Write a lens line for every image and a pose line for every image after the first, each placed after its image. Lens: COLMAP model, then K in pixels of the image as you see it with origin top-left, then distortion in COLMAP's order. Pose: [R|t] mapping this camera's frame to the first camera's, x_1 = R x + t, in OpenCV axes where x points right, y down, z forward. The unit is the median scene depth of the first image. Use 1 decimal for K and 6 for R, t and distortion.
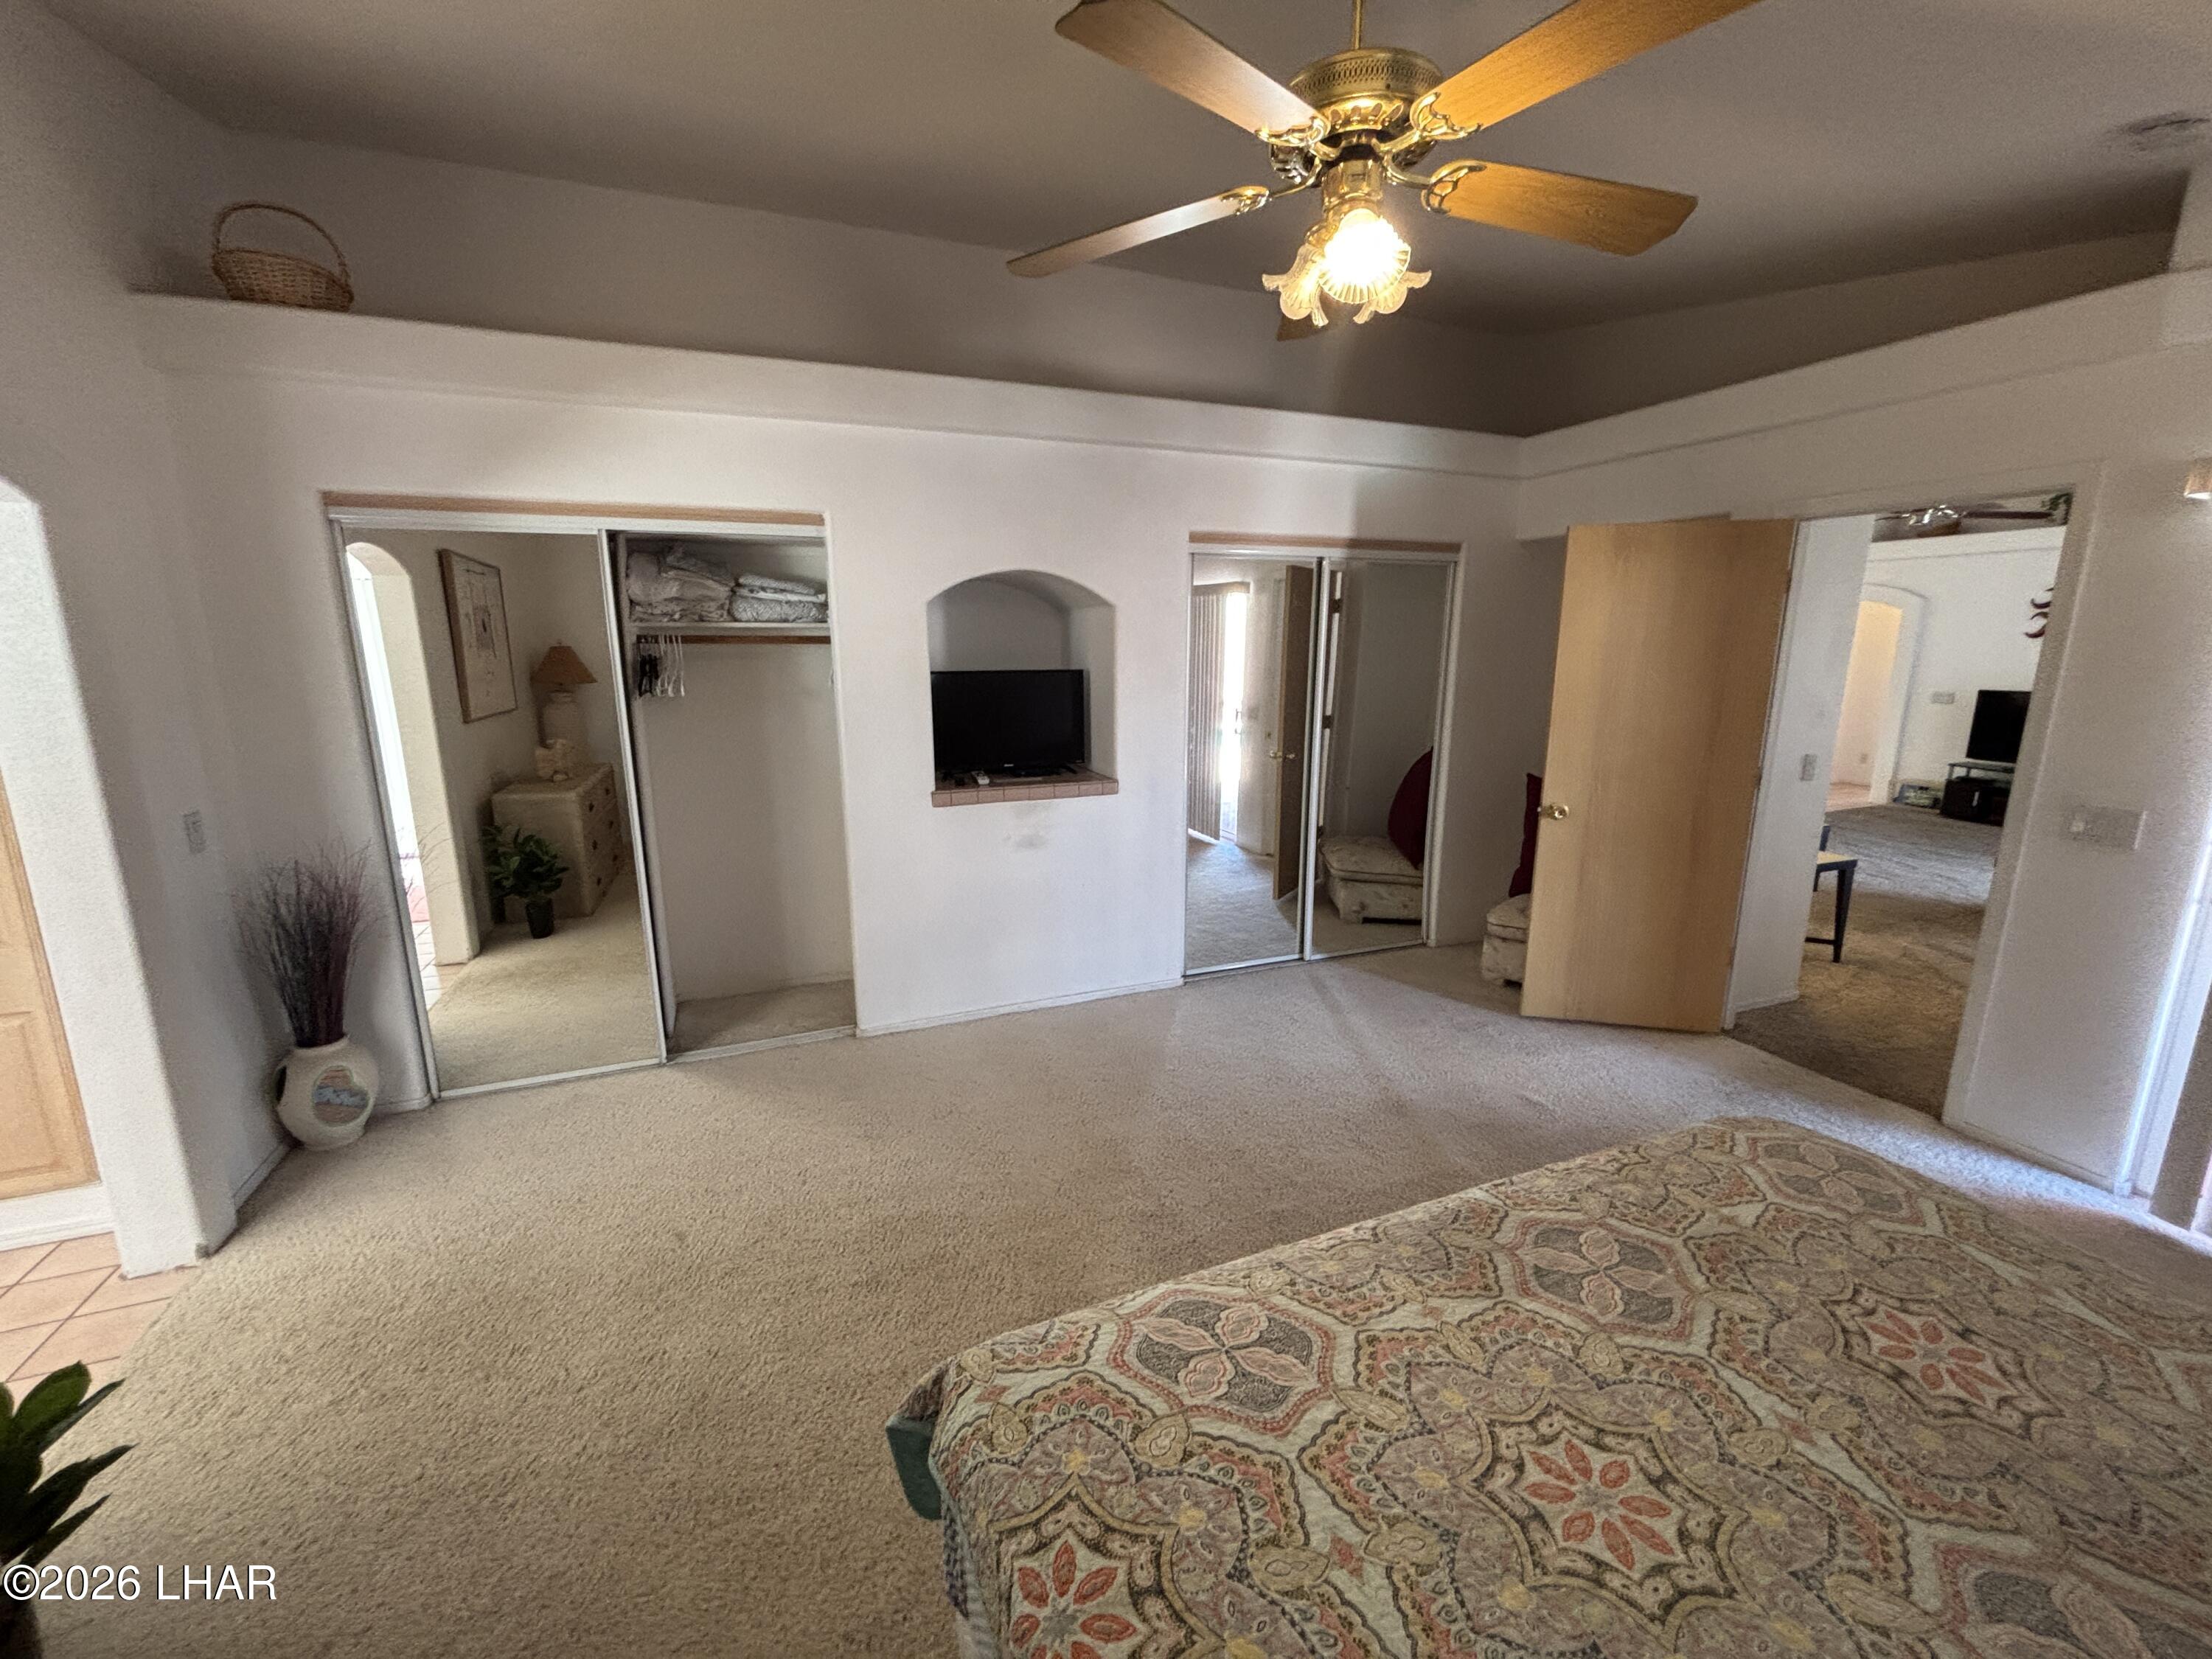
lens RADIAL K [[890.5, 0, 1098.3], [0, 890.5, 833.1], [0, 0, 1]] dist [0.001728, -0.000578]
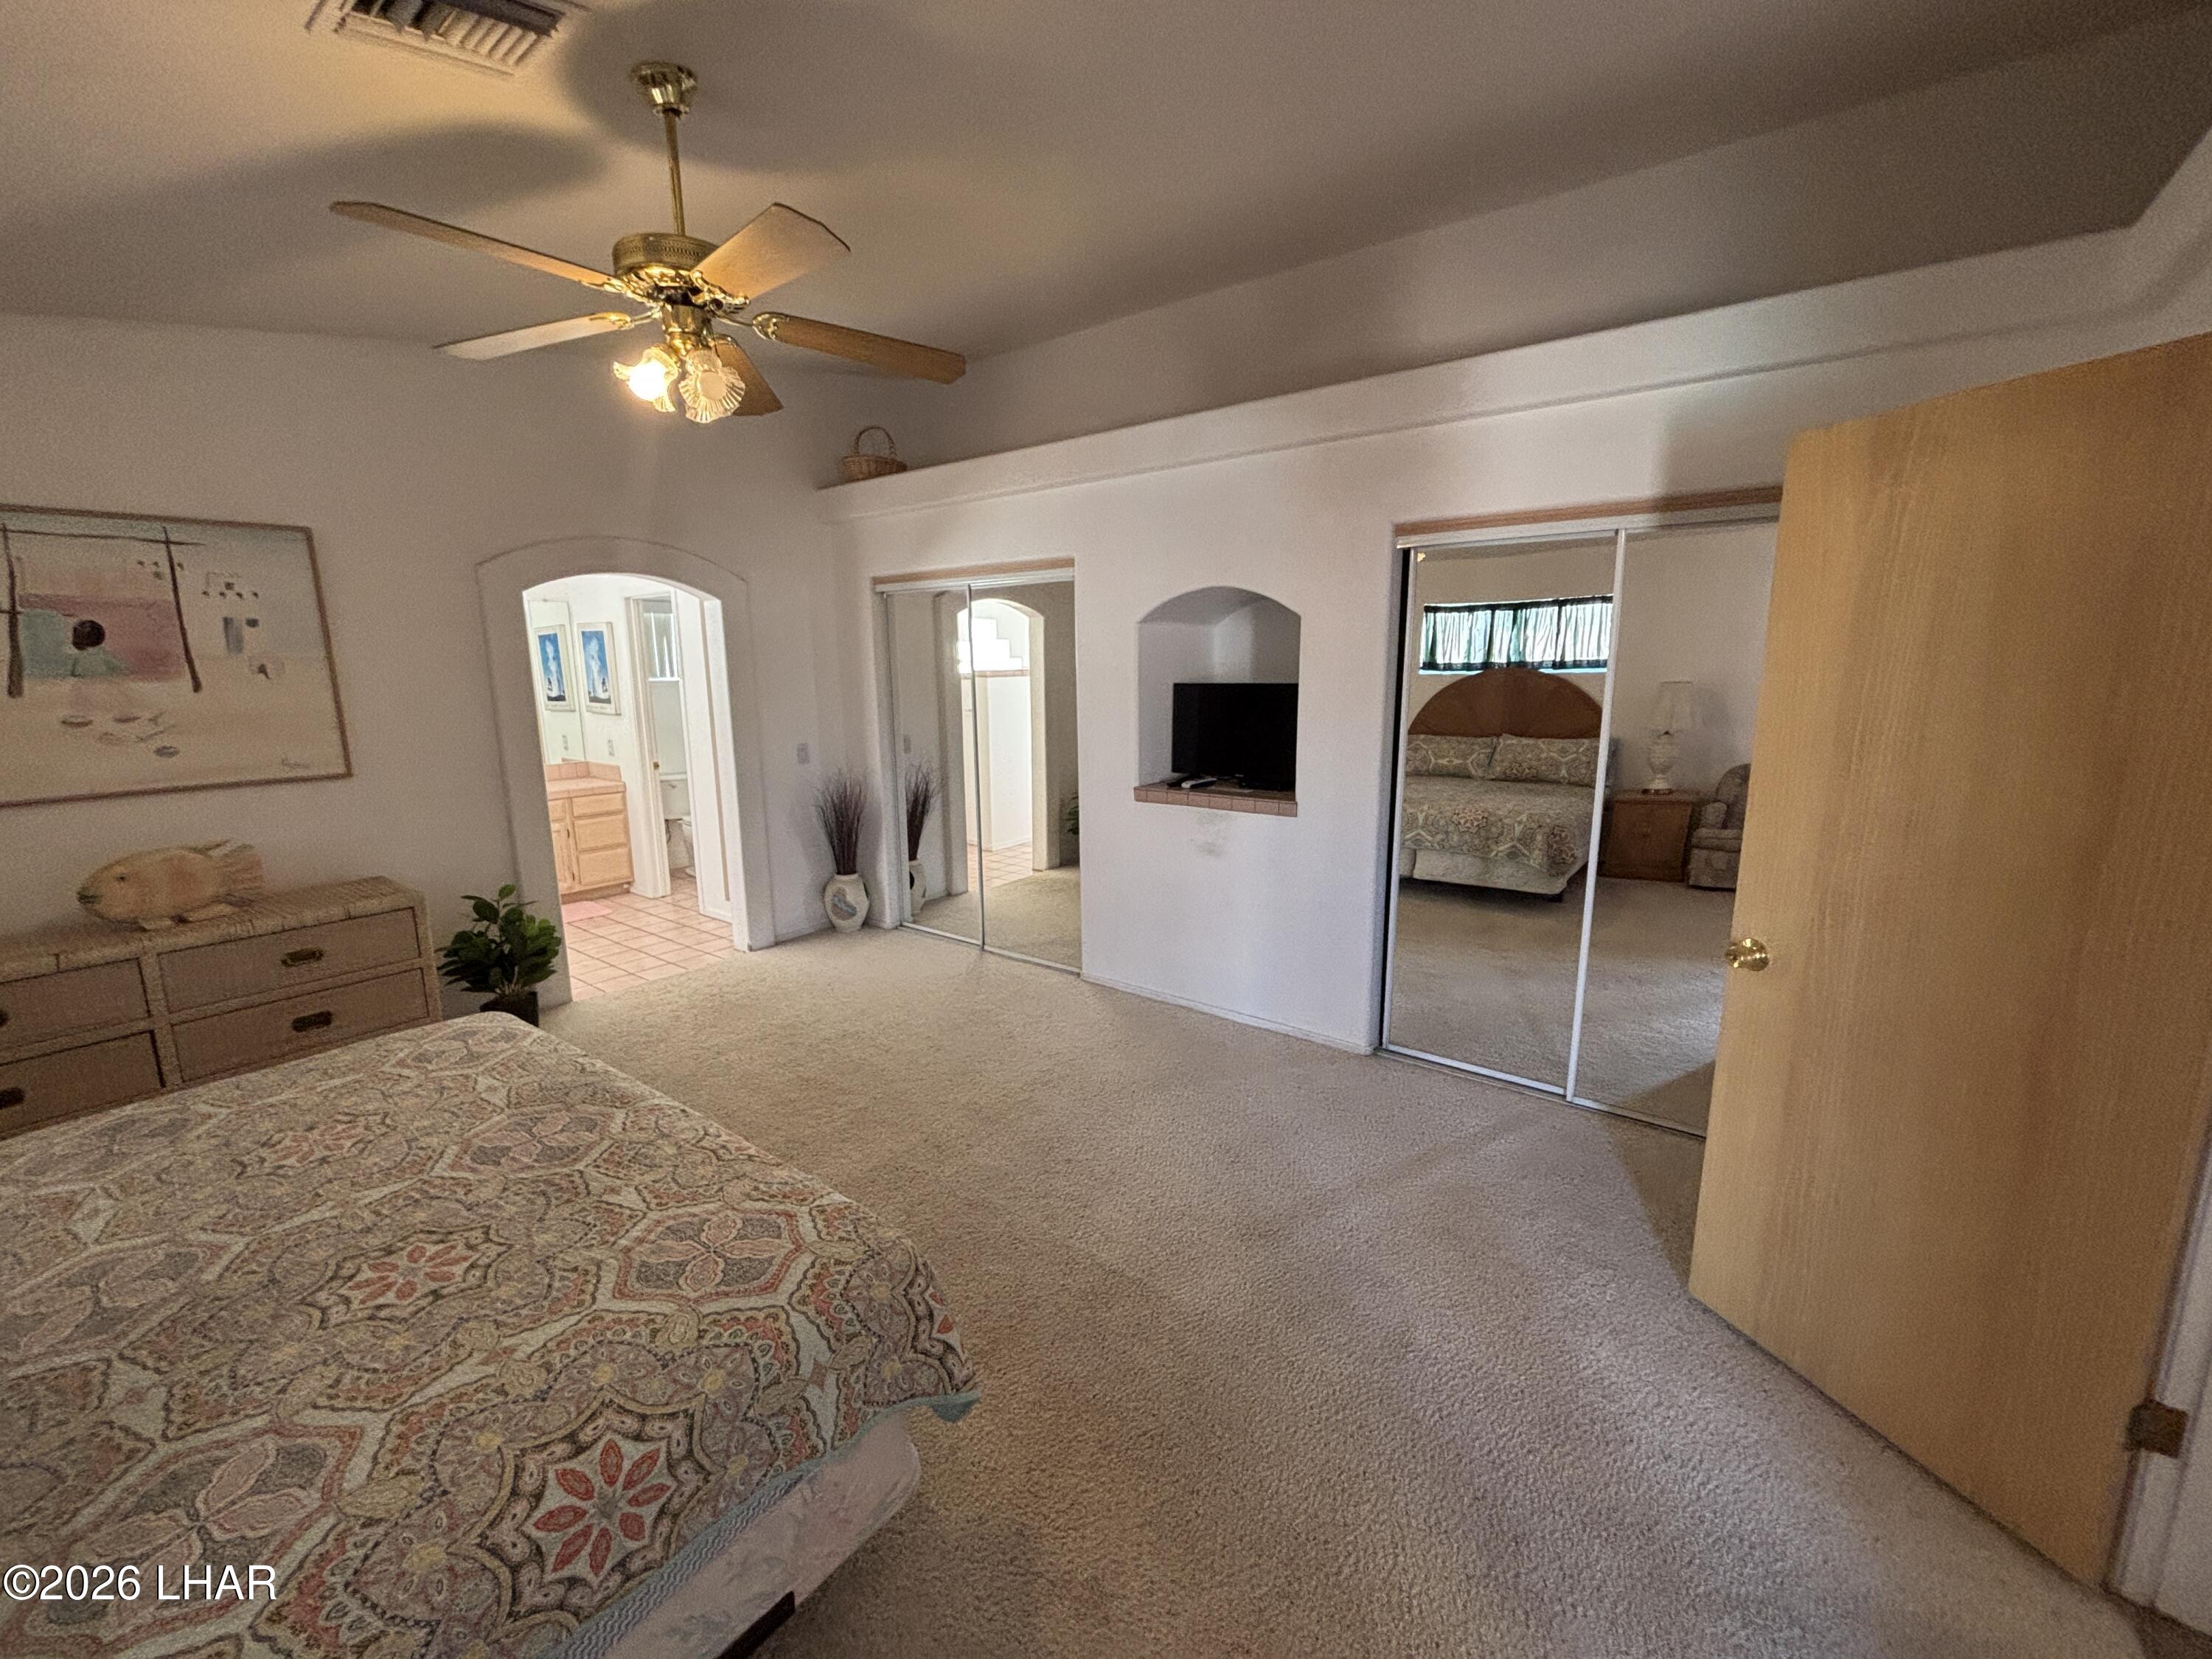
lens RADIAL K [[896.7, 0, 1102.4], [0, 896.7, 829.8], [0, 0, 1]] dist [0.003437, -0.000021]
pose [[0.511322, 0.158782, -0.844593, 1.772308], [-0.173851, 0.981575, 0.079284, -0.174949], [0.841621, 0.106293, 0.529506, 0.834164]]
